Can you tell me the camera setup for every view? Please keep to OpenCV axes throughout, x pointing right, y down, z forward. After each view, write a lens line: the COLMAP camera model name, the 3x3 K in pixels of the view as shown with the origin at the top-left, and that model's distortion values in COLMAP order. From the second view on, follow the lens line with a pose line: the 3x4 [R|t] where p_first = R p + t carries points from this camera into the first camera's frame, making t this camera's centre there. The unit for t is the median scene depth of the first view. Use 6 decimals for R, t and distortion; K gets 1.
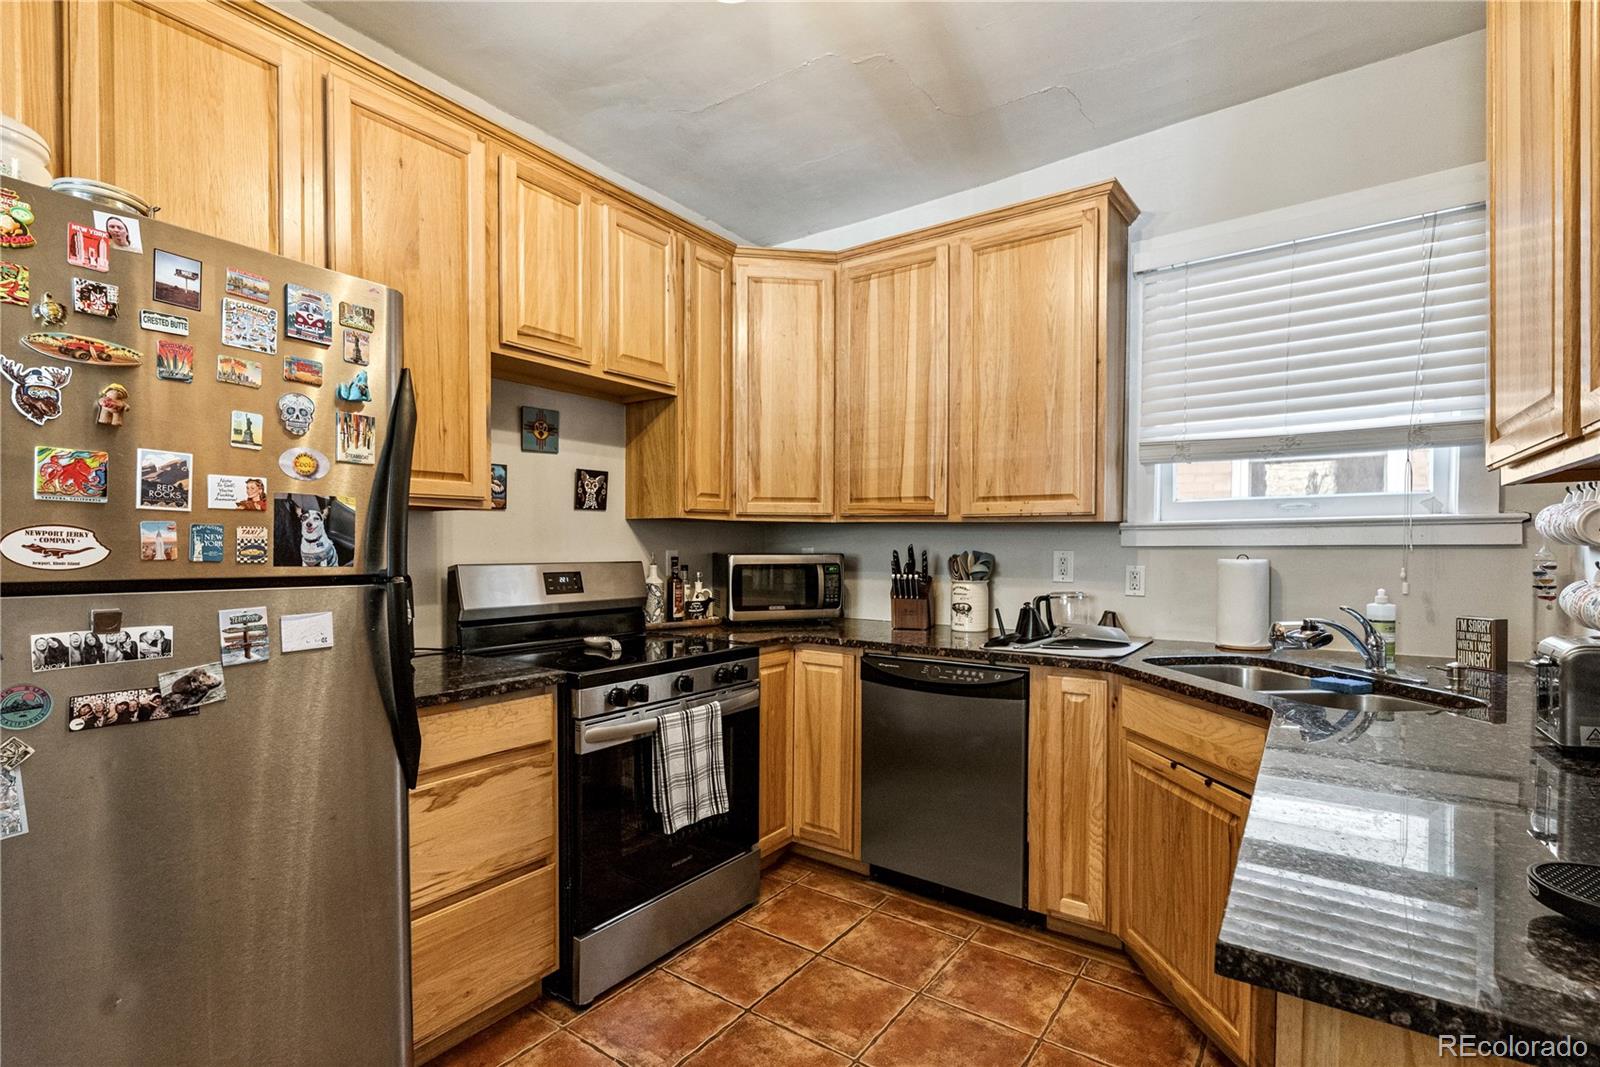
lens RADIAL K [[737.3, 0, 789.1], [0, 737.3, 560.8], [0, 0, 1]] dist [-0.014199, 0.004541]
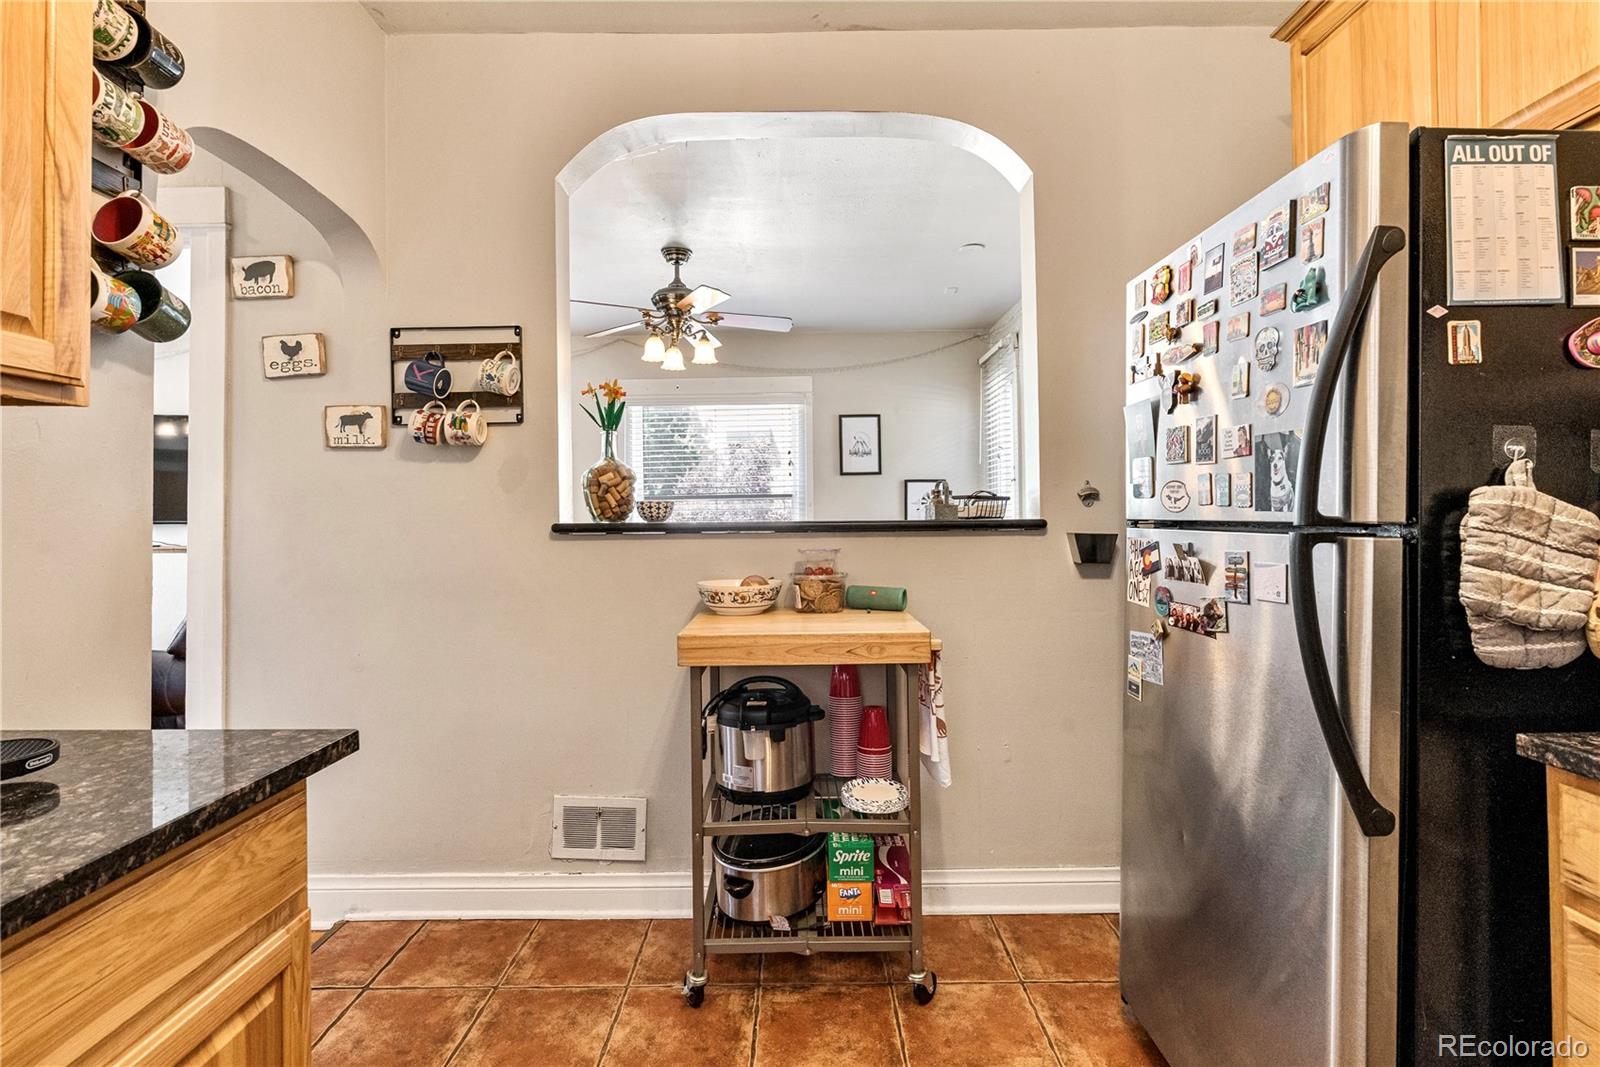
lens RADIAL K [[737.3, 0, 803.9], [0, 737.3, 513.6], [0, 0, 1]] dist [-0.014199, 0.004541]
pose [[-0.802621, 0.000445, -0.596489, 0.208263], [-0.004697, 0.999964, 0.007065, 0.003847], [0.596471, 0.008472, -0.802590, 0.791951]]
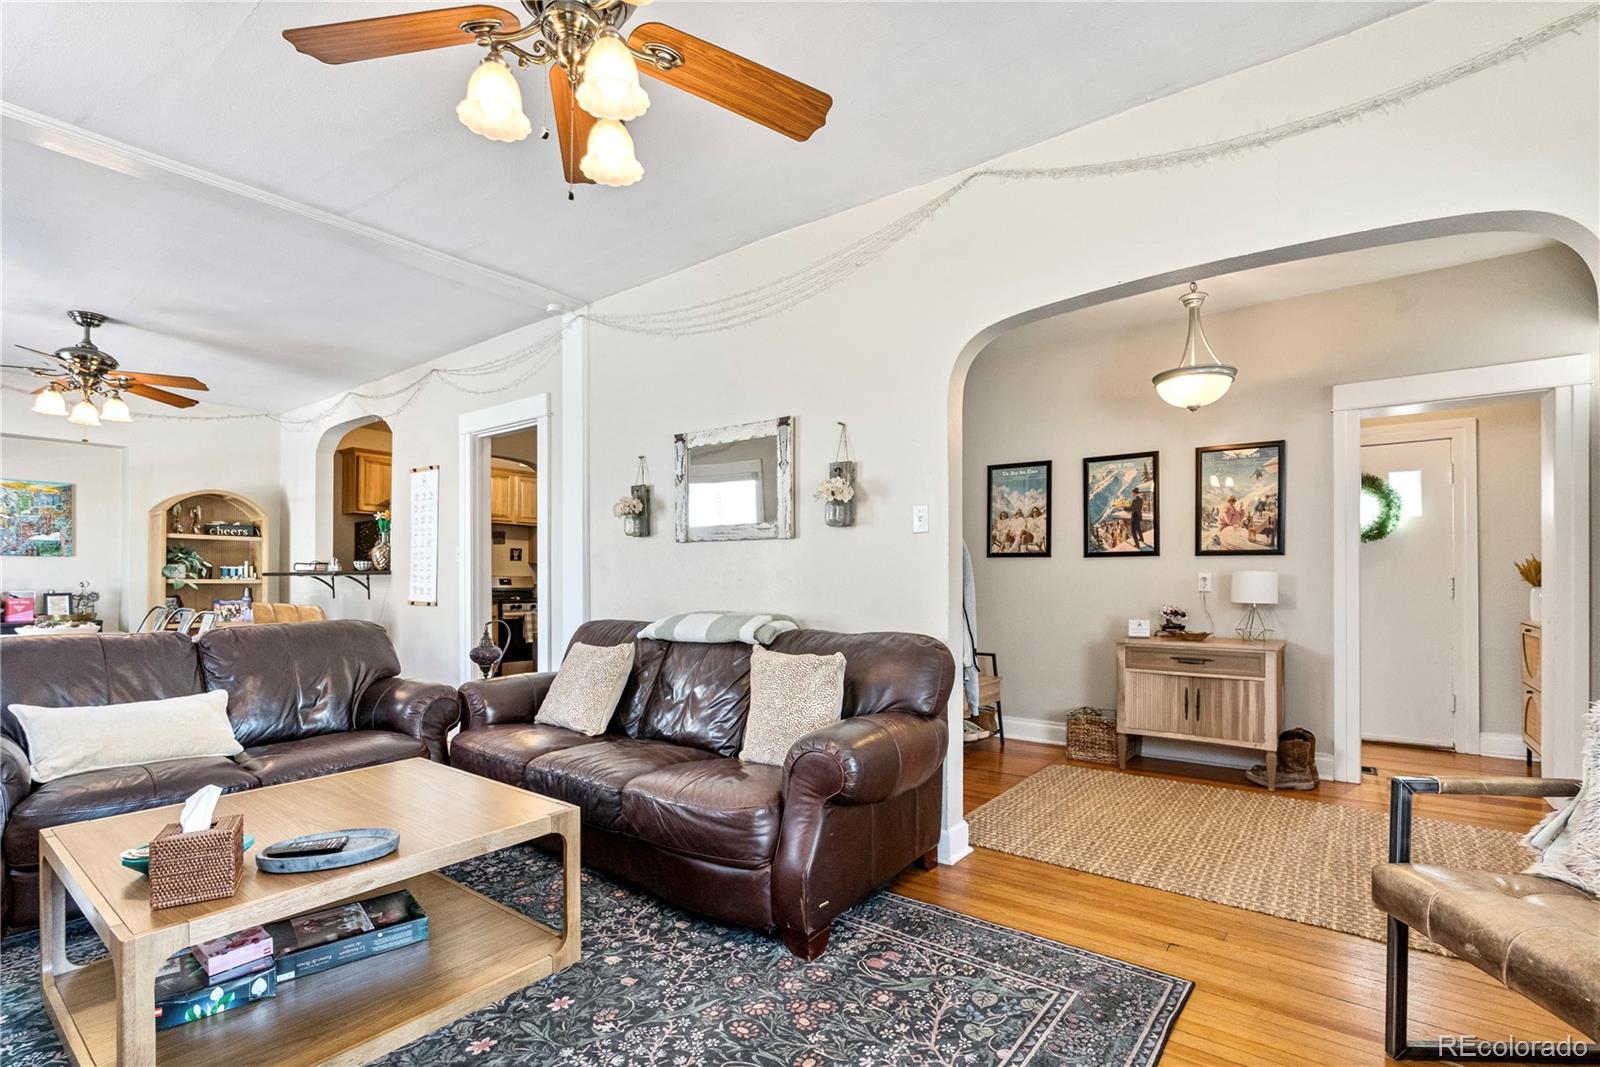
lens RADIAL K [[737.3, 0, 814.3], [0, 737.3, 574.4], [0, 0, 1]] dist [-0.014199, 0.004541]
pose [[1.000000, 0.000125, 0.000789, 1.302896], [-0.000100, 0.999496, -0.031754, 0.118689], [-0.000792, 0.031754, 0.999495, -2.801464]]
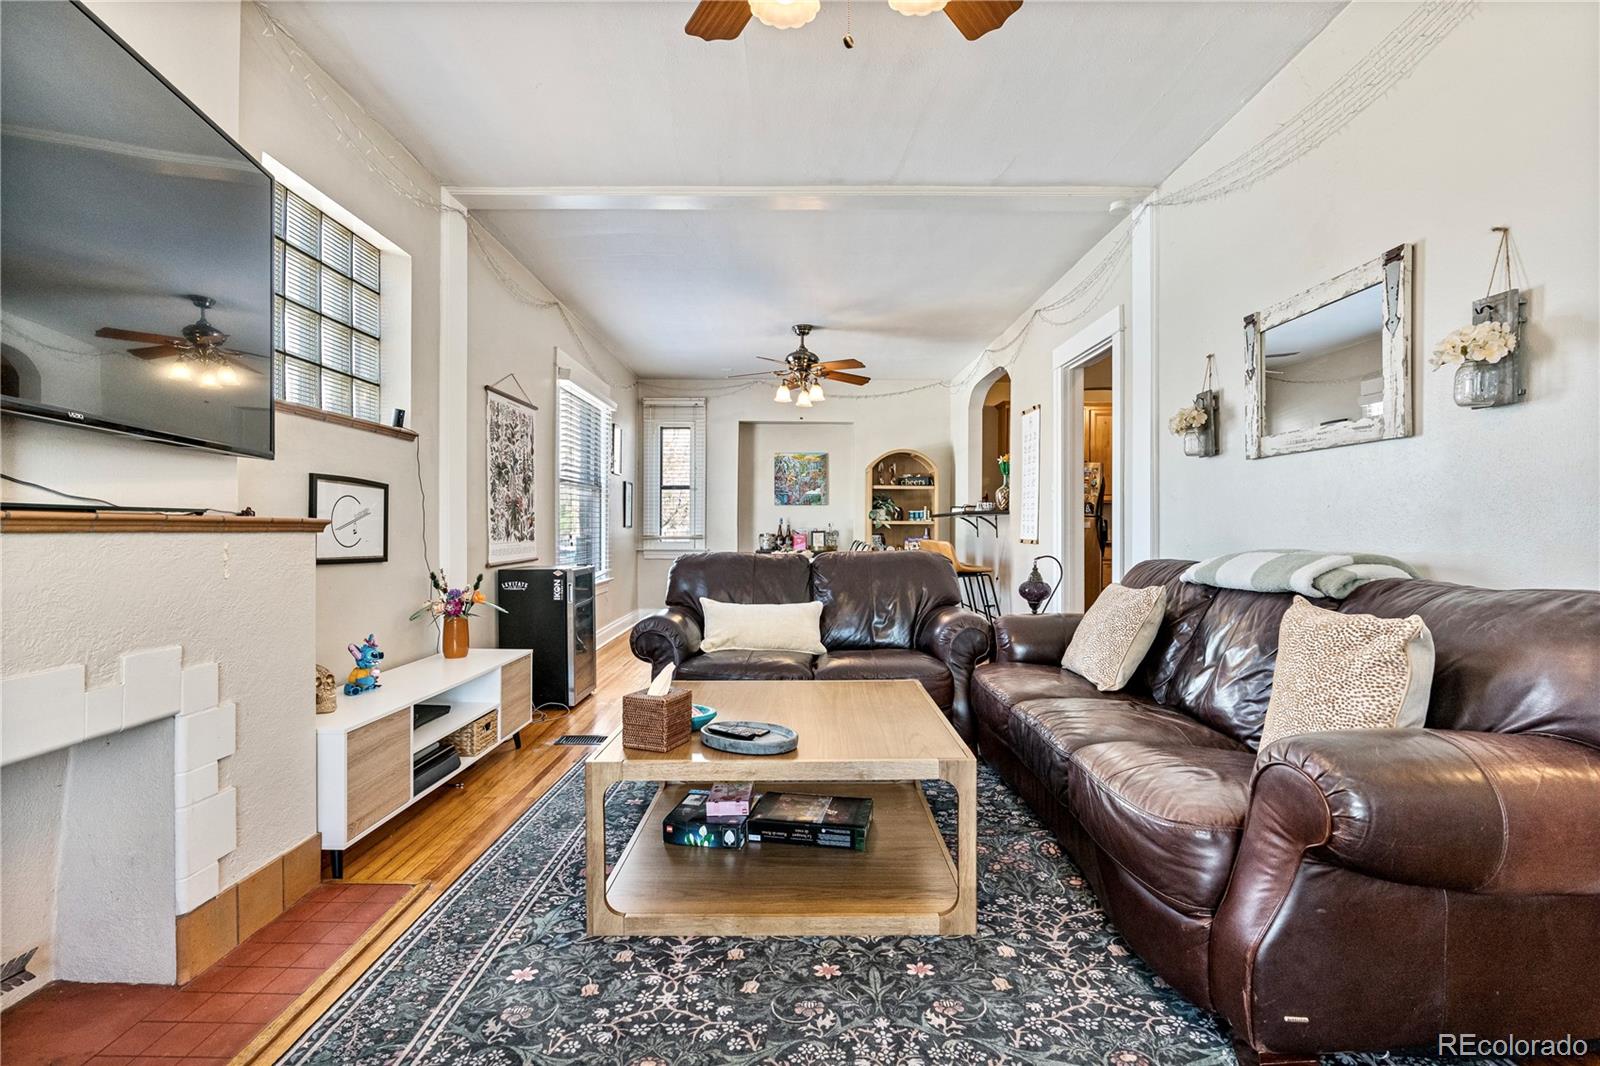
lens RADIAL K [[737.3, 0, 806.2], [0, 737.3, 535.3], [0, 0, 1]] dist [-0.014199, 0.004541]
pose [[0.602990, 0.008846, -0.797700, 1.547936], [-0.021824, 0.999747, -0.005411, 0.147429], [0.797450, 0.020672, 0.603031, -2.487023]]
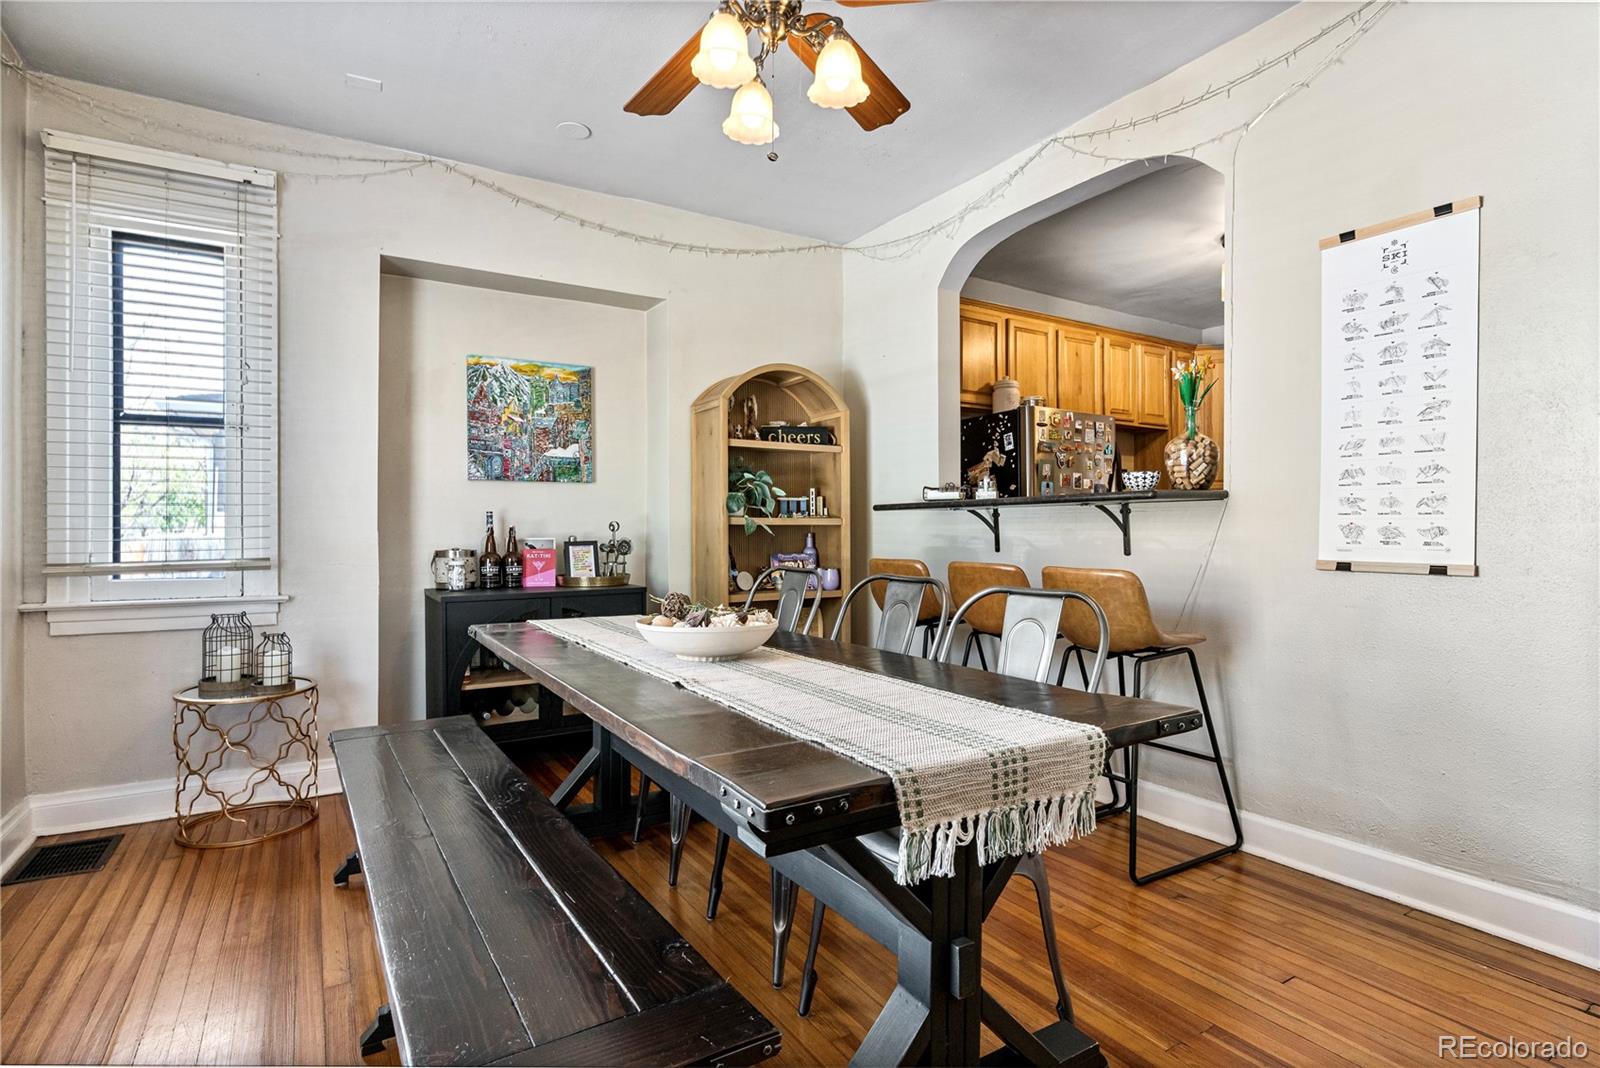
lens RADIAL K [[794.2, 0, 790.3], [0, 794.2, 530.5], [0, 0, 1]] dist [-0.010027, 0.000439]
pose [[0.921016, -0.004046, -0.389503, -0.313888], [-0.004884, 0.999748, -0.021933, 0.115330], [0.389494, 0.022103, 0.920764, -1.605060]]
